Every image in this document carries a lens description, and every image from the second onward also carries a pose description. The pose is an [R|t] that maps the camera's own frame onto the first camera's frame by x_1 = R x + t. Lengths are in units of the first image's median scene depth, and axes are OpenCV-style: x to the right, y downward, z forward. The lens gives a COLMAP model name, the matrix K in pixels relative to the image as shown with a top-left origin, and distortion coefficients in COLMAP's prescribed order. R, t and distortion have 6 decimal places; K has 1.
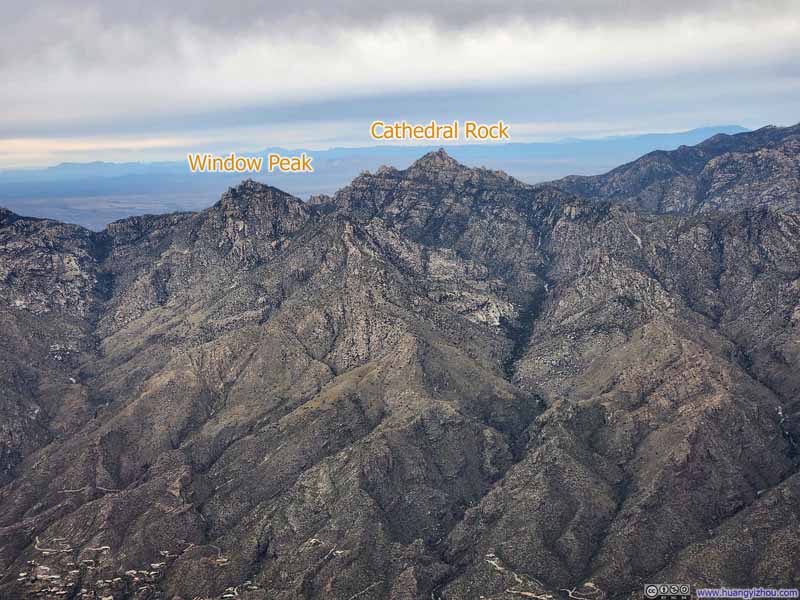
lens RADIAL K [[1560.1, 0, 402.0], [0, 1560.1, 336.6], [0, 0, 1]] dist [-0.517710, 5.913511]
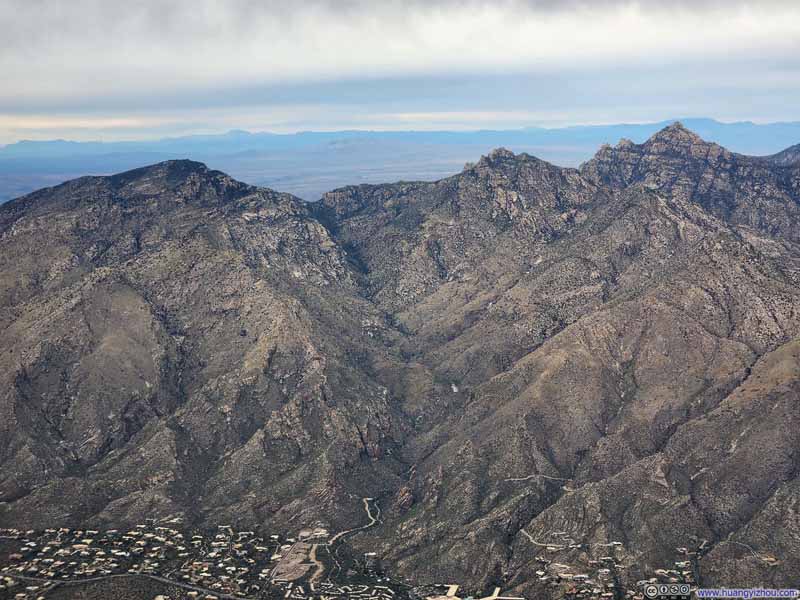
lens RADIAL K [[1560.1, 0, 402.0], [0, 1560.1, 336.6], [0, 0, 1]] dist [-0.517710, 5.913511]
pose [[0.997809, 0.012981, 0.064867, -0.224432], [-0.013381, 0.999894, 0.005737, 0.008162], [-0.064786, -0.006593, 0.997877, 0.070212]]
